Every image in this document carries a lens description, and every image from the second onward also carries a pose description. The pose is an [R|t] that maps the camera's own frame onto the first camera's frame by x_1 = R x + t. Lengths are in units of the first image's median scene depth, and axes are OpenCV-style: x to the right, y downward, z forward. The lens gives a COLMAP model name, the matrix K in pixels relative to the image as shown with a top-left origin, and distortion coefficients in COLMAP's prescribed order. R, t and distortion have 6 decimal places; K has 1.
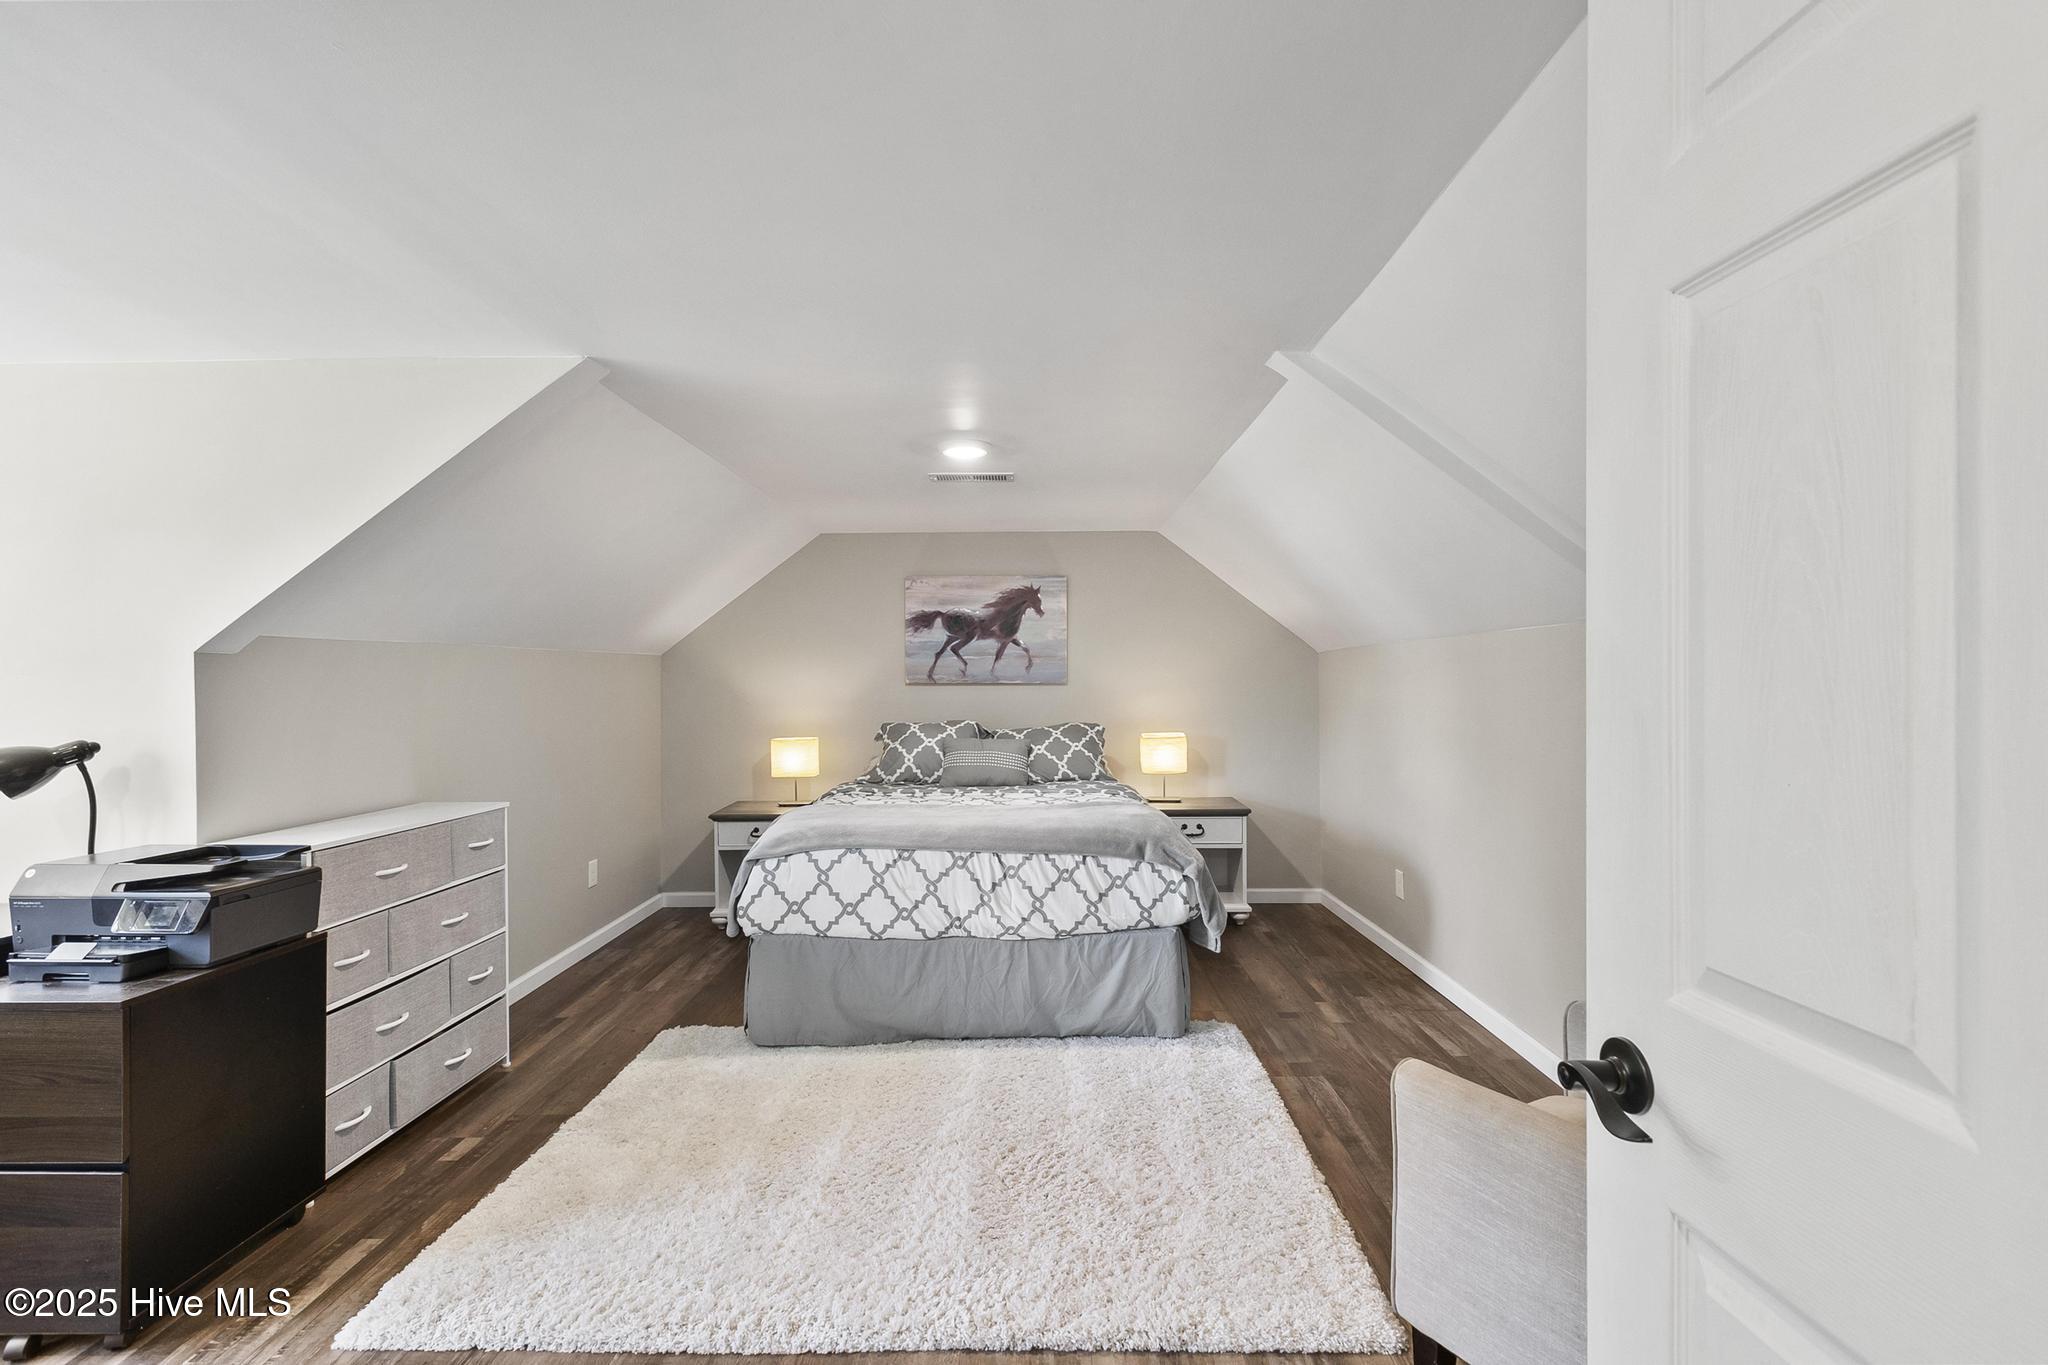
lens RADIAL K [[908.8, 0, 1011.2], [0, 908.8, 693.4], [0, 0, 1]] dist [-0.003411, -0.000139]
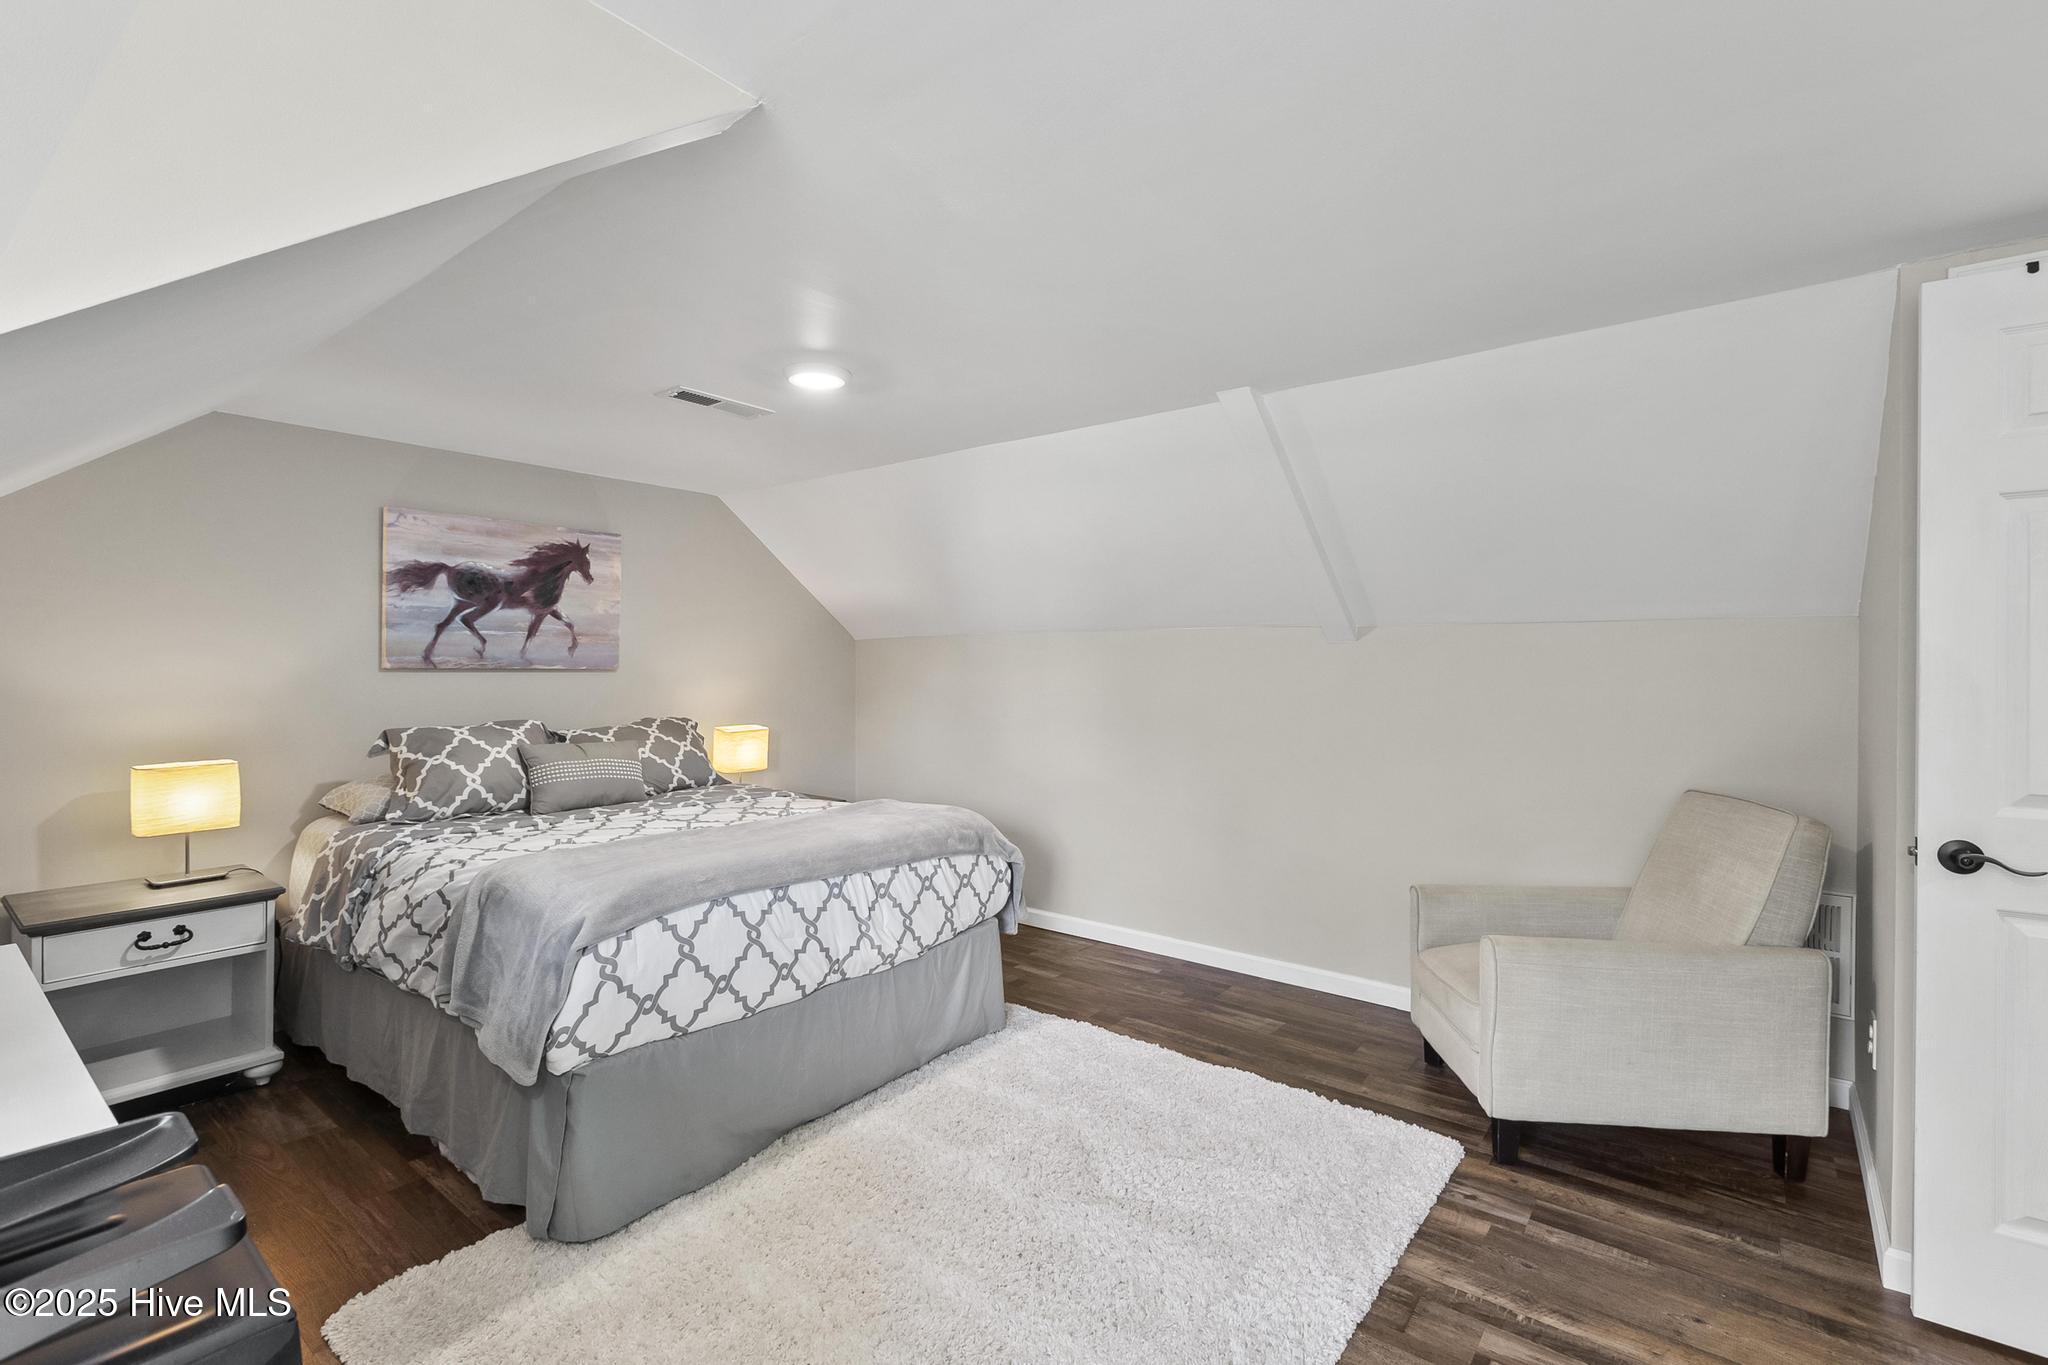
lens RADIAL K [[921.5, 0, 1026.4], [0, 921.5, 685.3], [0, 0, 1]] dist [0.000769, -0.000643]
pose [[0.610244, -0.007501, 0.792178, -0.594927], [0.006328, 0.999969, 0.004594, 0.002060], [-0.792188, 0.002210, 0.610273, 0.368116]]
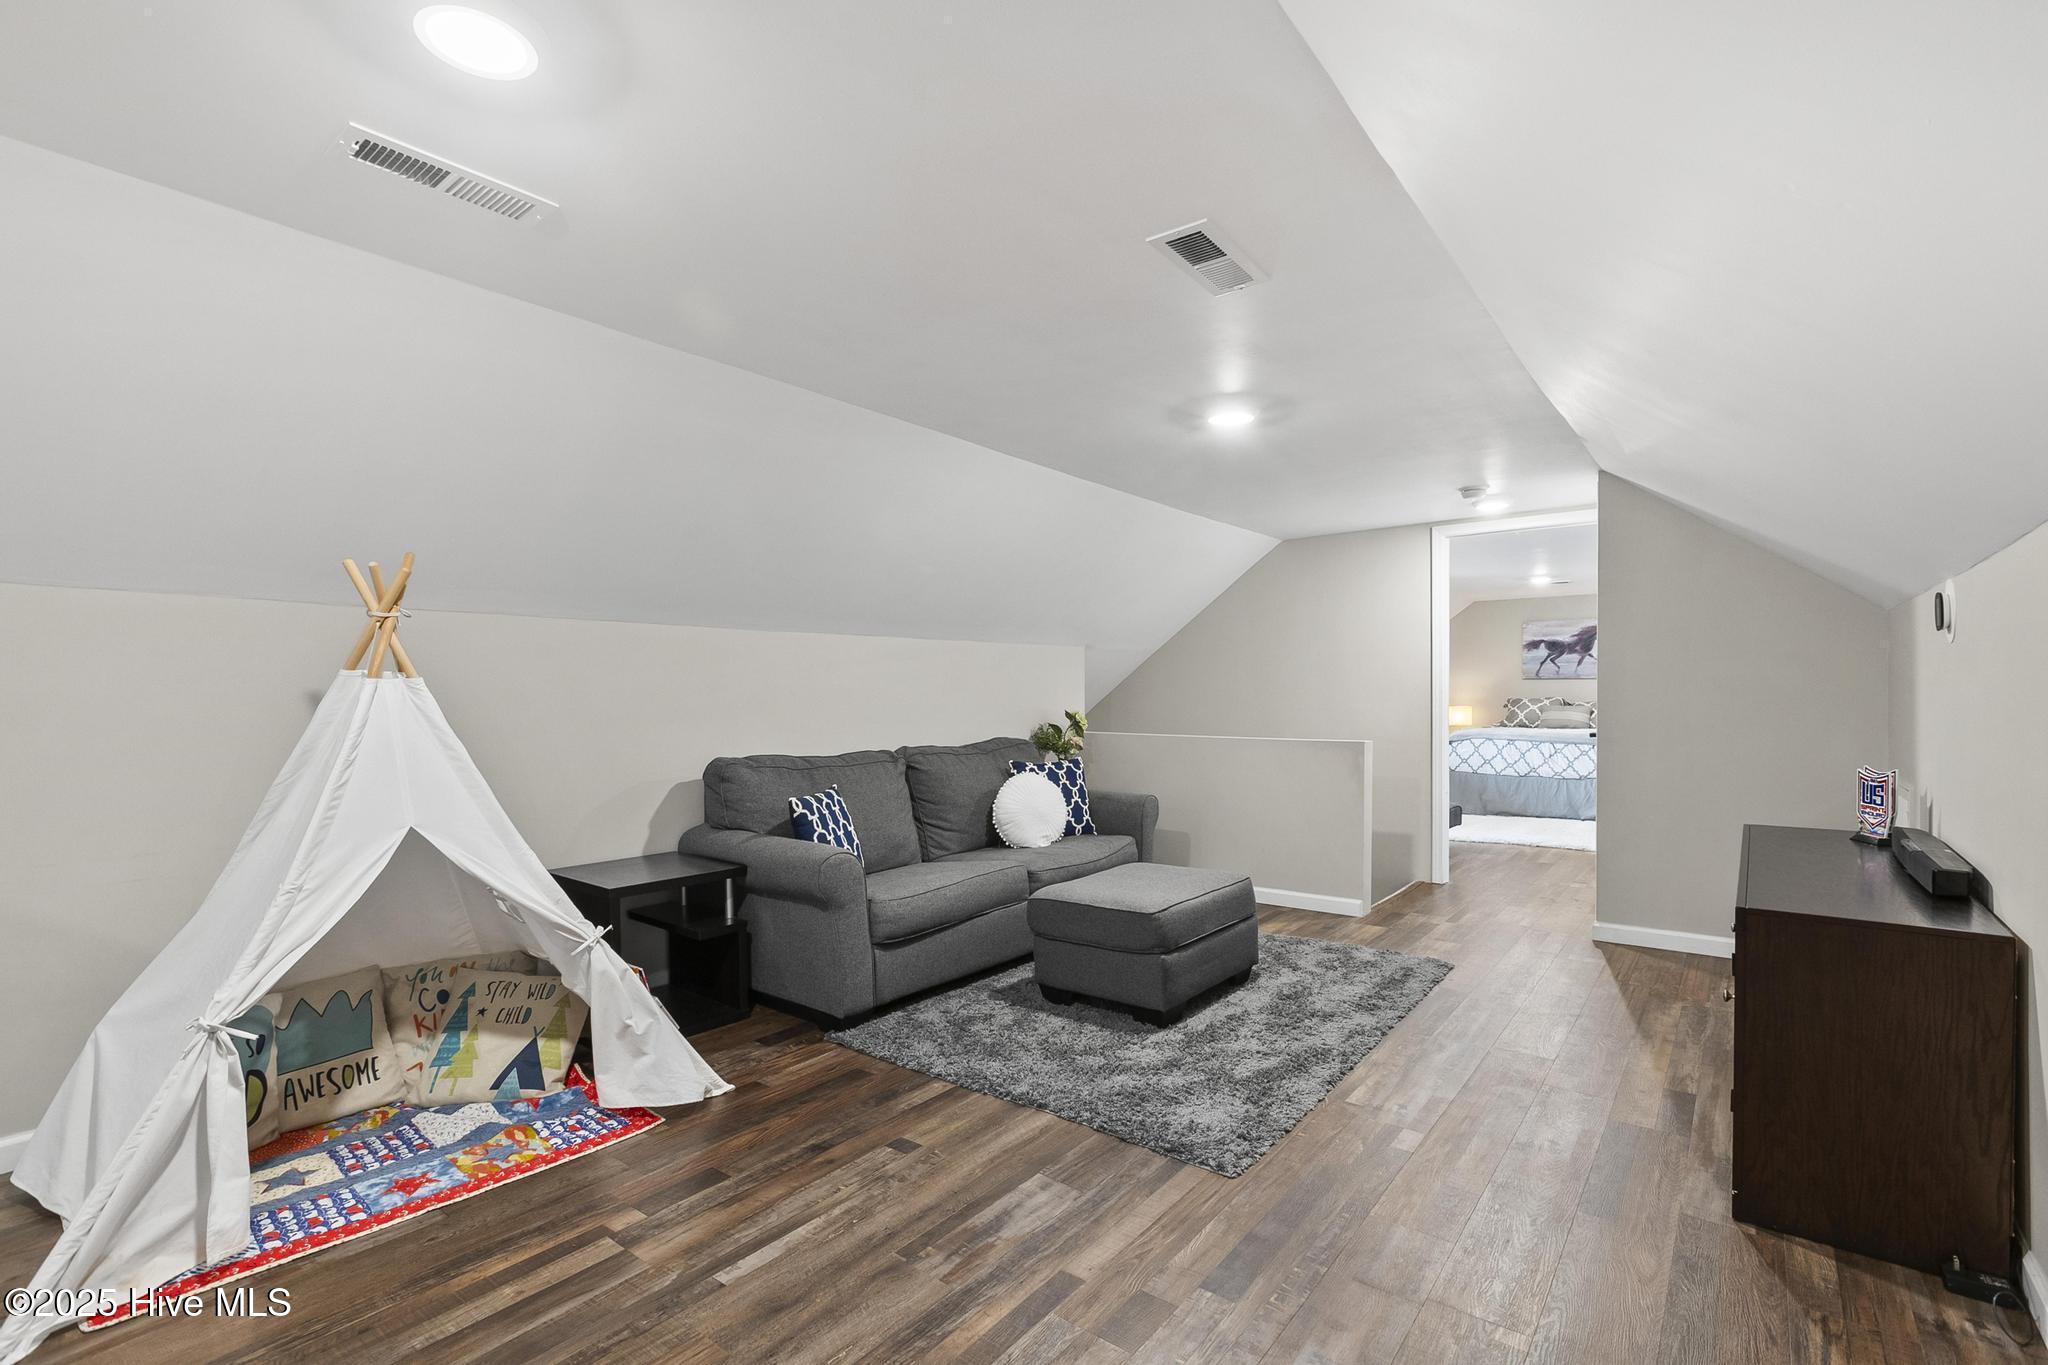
lens RADIAL K [[921.5, 0, 1026.4], [0, 921.5, 685.3], [0, 0, 1]] dist [0.000769, -0.000643]
pose [[0.794312, -0.001772, -0.607507, 0.372958], [-0.010223, 0.999815, -0.016284, 0.073465], [0.607423, 0.019145, 0.794147, -1.871904]]
